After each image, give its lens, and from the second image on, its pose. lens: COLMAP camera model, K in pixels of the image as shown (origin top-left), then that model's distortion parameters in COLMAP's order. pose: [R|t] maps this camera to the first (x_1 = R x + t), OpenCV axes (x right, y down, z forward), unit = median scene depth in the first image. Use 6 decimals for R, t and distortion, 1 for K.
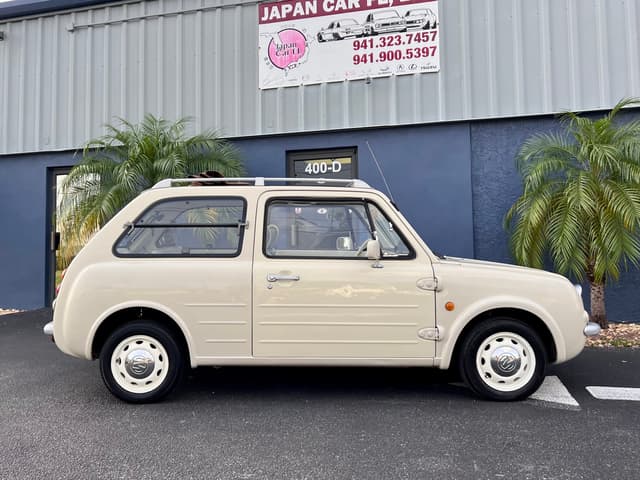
lens RADIAL K [[590.2, 0, 267.7], [0, 590.2, 236.5], [0, 0, 1]] dist [0.021268, 0.000000]
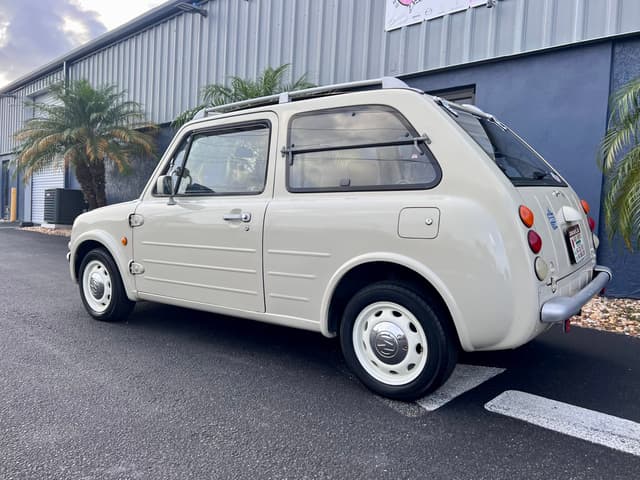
lens RADIAL K [[516.7, 0, 312.2], [0, 516.7, 241.3], [0, 0, 1]] dist [0.018735, -0.004615]
pose [[0.883464, 0.069645, -0.463293, 0.320087], [-0.031347, 0.995460, 0.089867, 0.018397], [0.467449, -0.064872, 0.881637, 0.200694]]
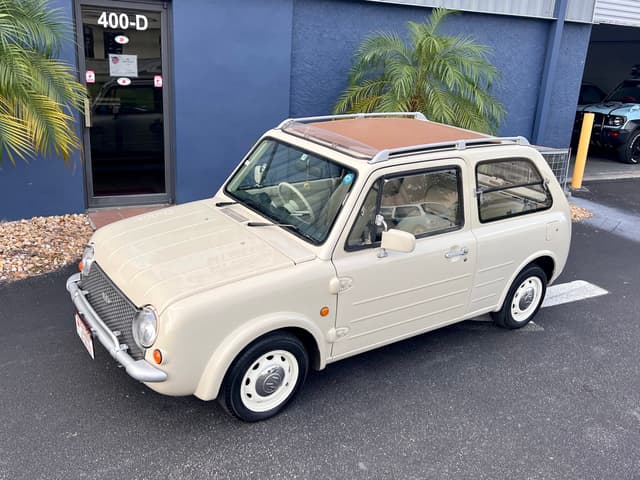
lens RADIAL K [[598.4, 0, 312.9], [0, 598.4, 253.2], [0, 0, 1]] dist [0.023058, 0.000000]
pose [[0.700576, -0.174866, 0.691820, -0.341717], [-0.092051, 0.939262, 0.330627, -0.122289], [-0.707615, -0.295312, 0.641928, 0.260178]]
